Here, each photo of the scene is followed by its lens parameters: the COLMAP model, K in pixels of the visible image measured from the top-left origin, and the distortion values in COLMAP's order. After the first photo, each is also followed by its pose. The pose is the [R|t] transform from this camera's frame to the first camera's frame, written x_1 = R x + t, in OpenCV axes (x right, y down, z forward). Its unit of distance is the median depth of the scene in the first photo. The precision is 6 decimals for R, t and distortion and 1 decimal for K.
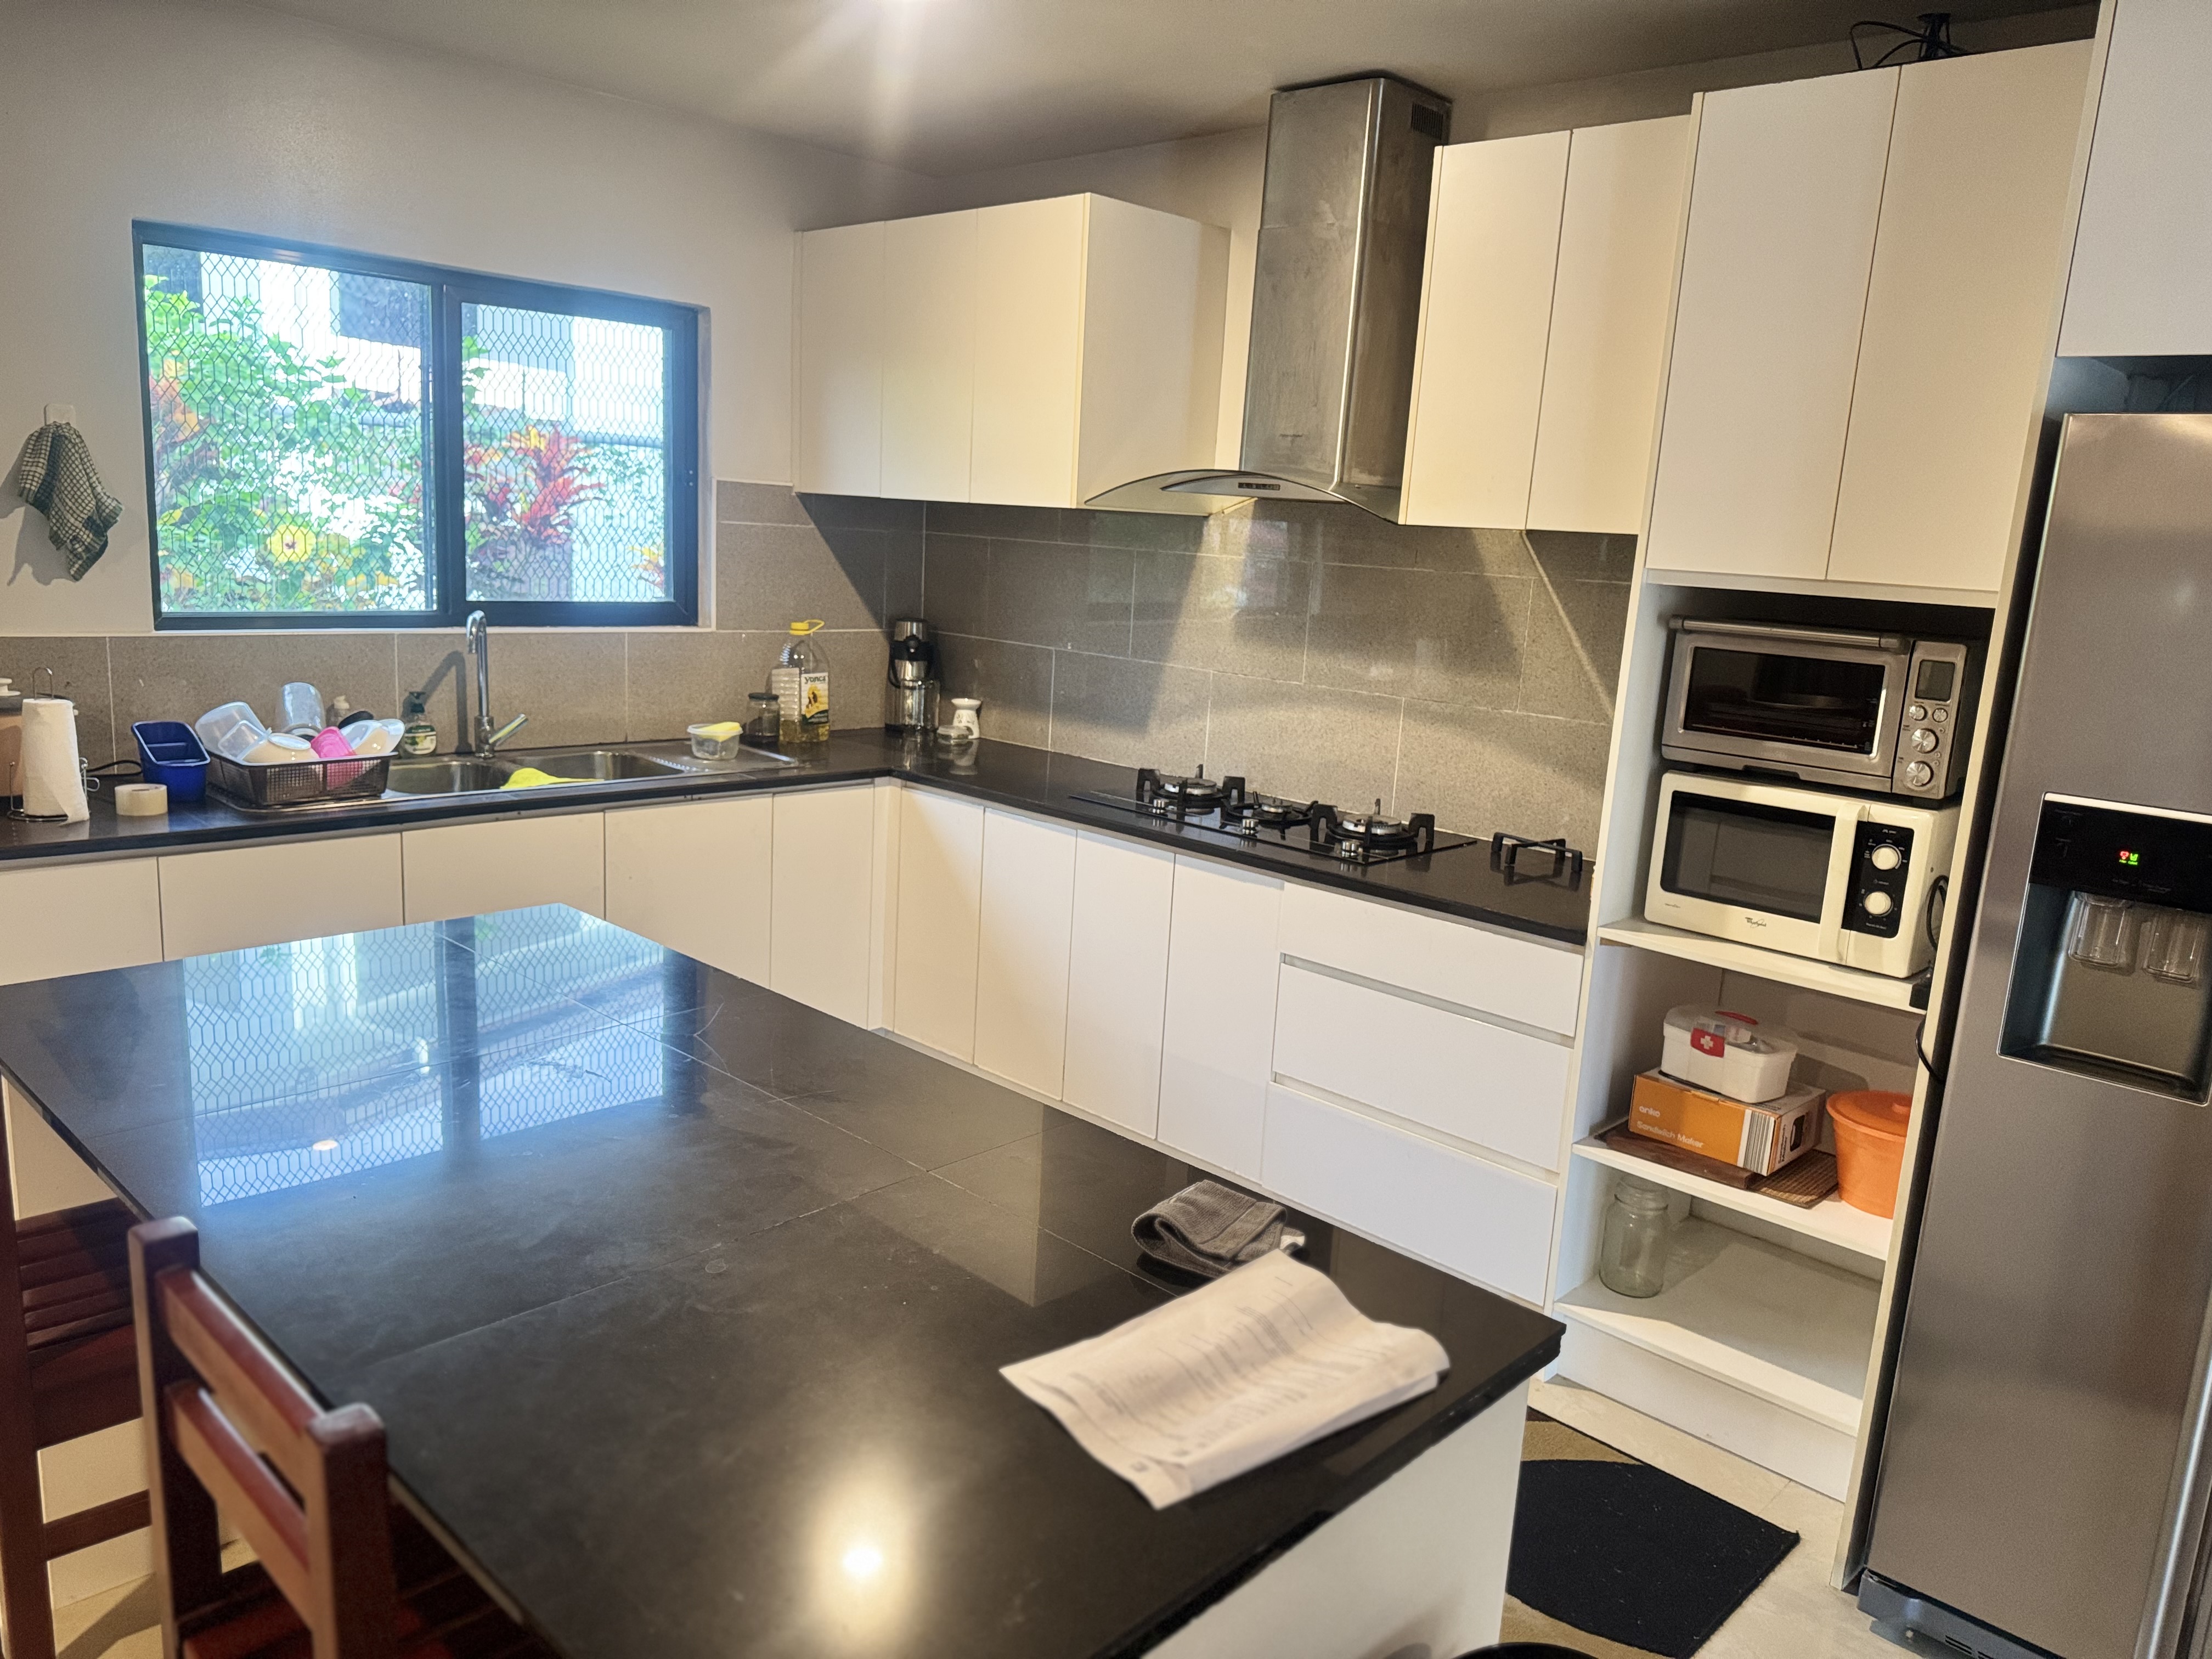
lens RADIAL K [[1585.0, 0, 1101.7], [0, 1585.0, 843.1], [0, 0, 1]] dist [0.052669, -0.064778]
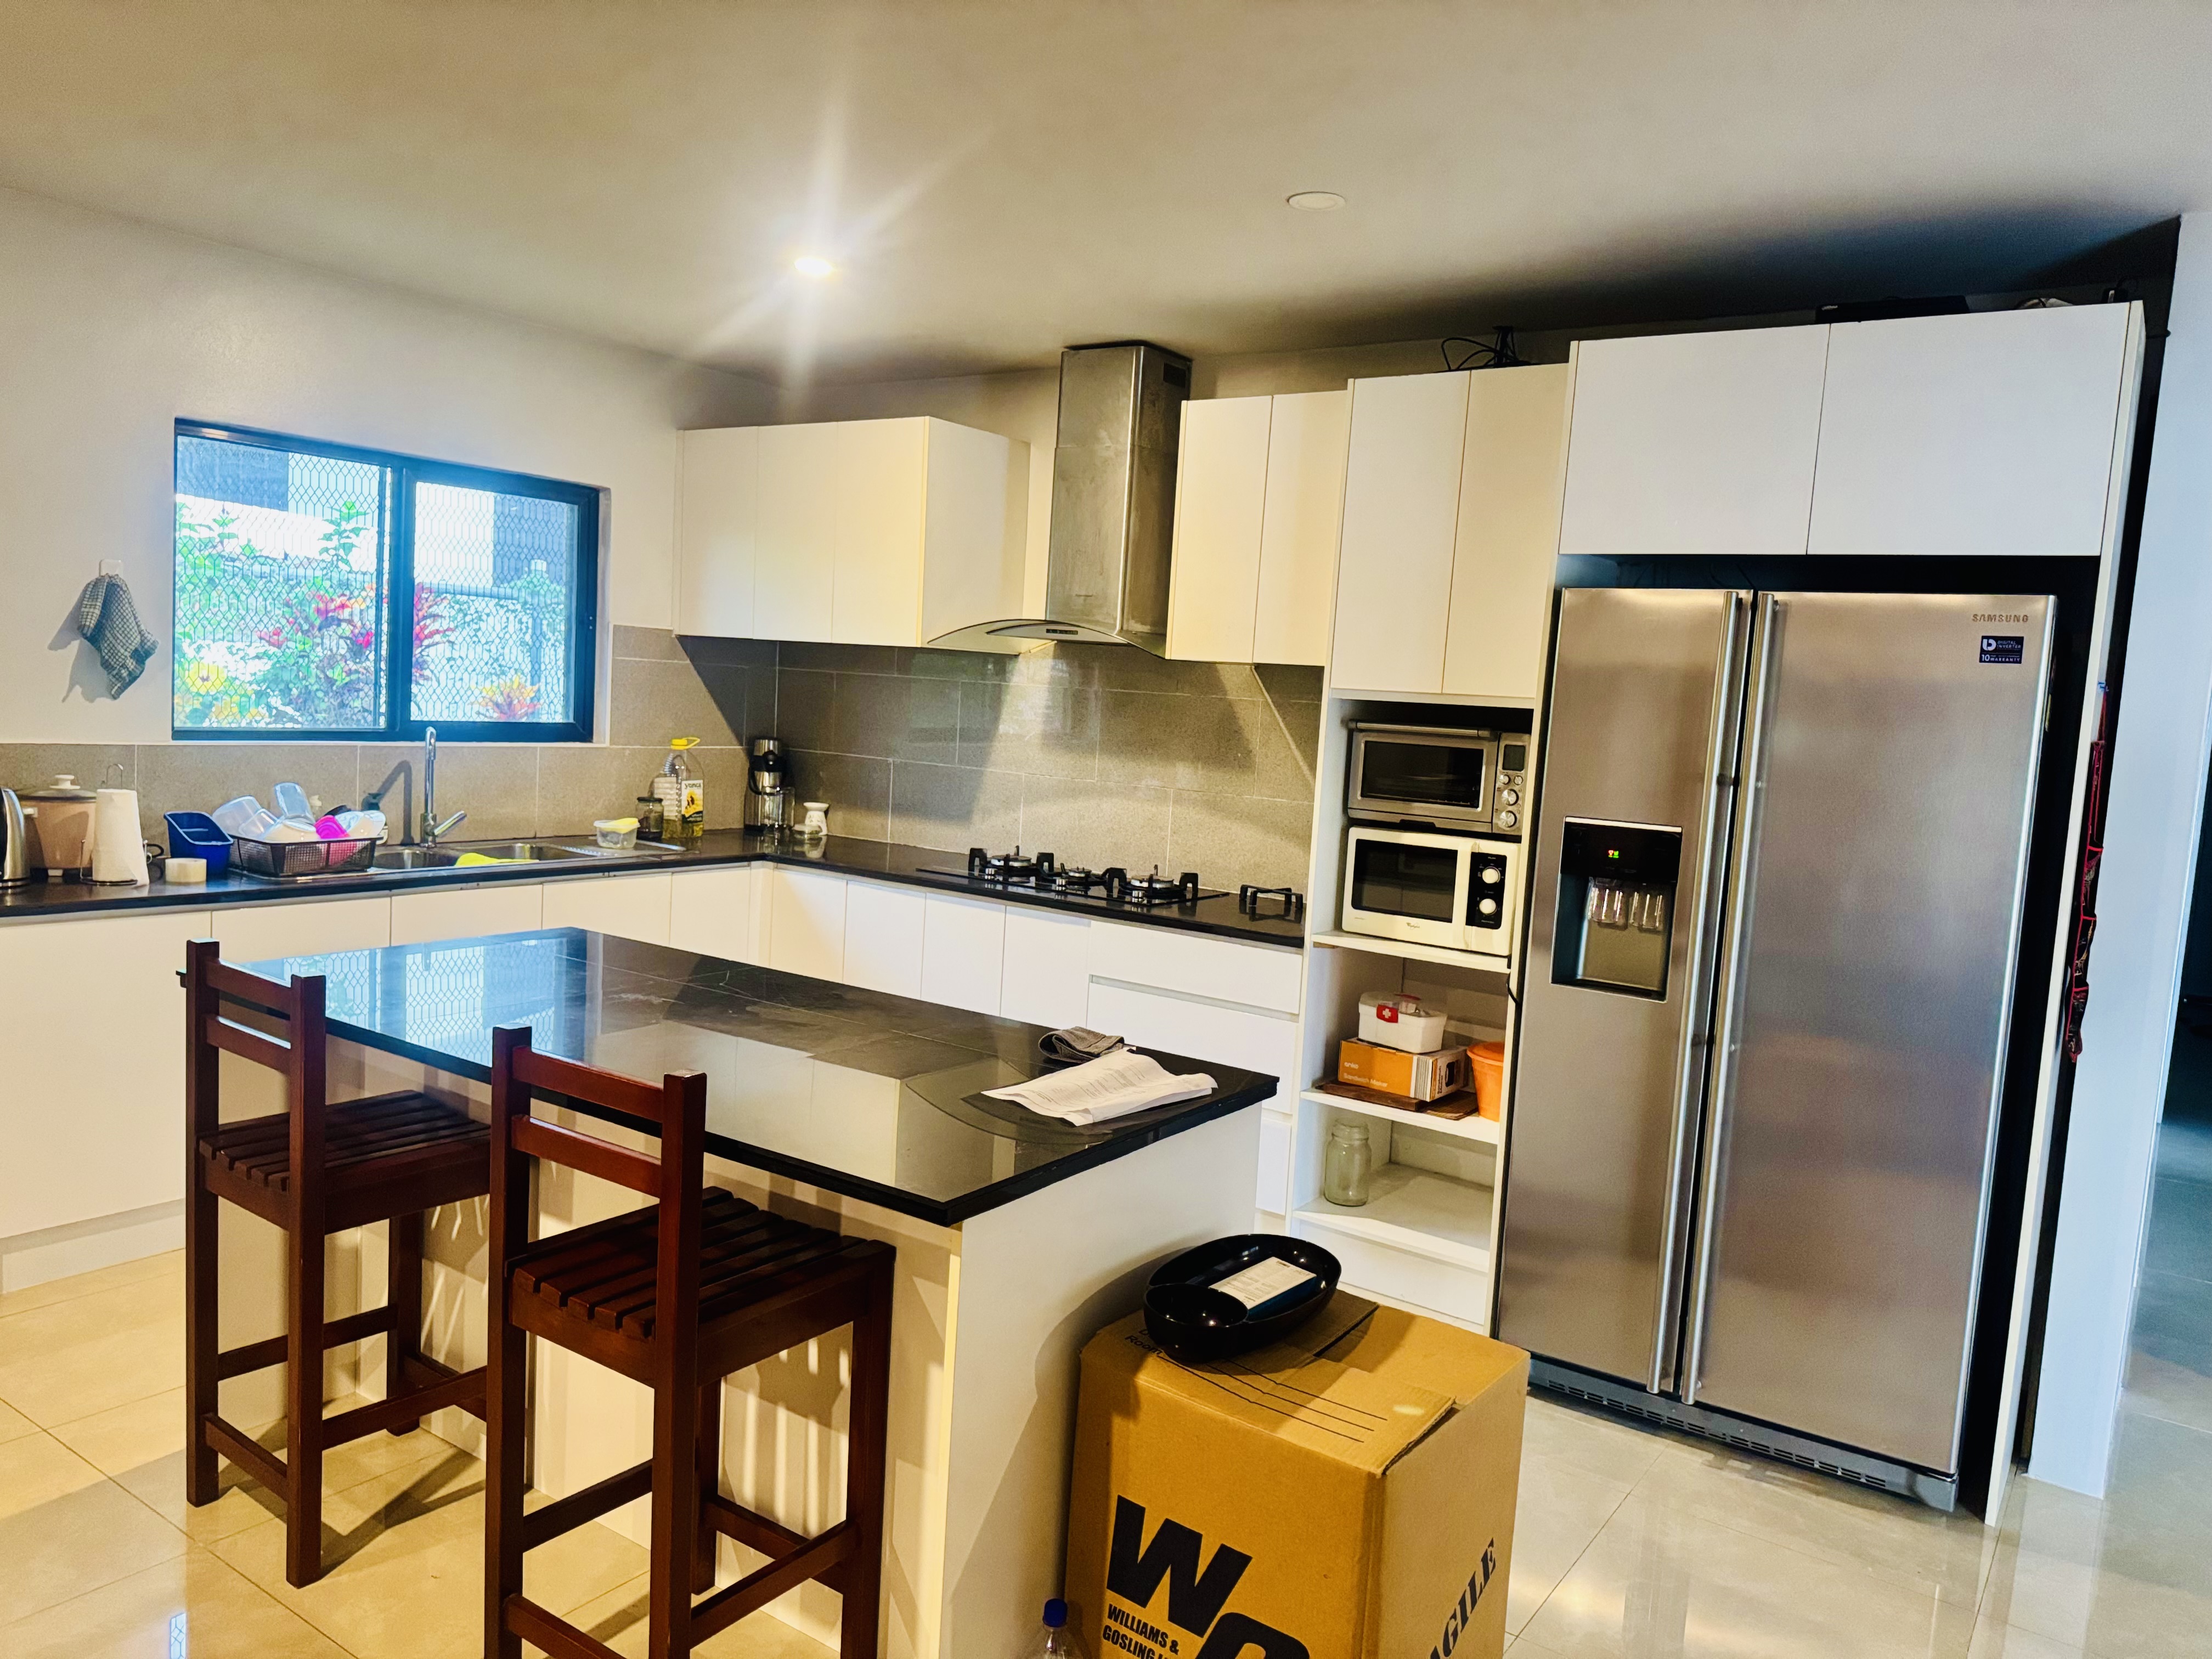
lens RADIAL K [[1585.0, 0, 1107.2], [0, 1585.0, 832.5], [0, 0, 1]] dist [0.052669, -0.064778]
pose [[0.988020, -0.011729, 0.153880, -0.074039], [0.026976, 0.994883, -0.097368, 0.079619], [-0.151951, 0.100352, 0.983280, -0.322044]]
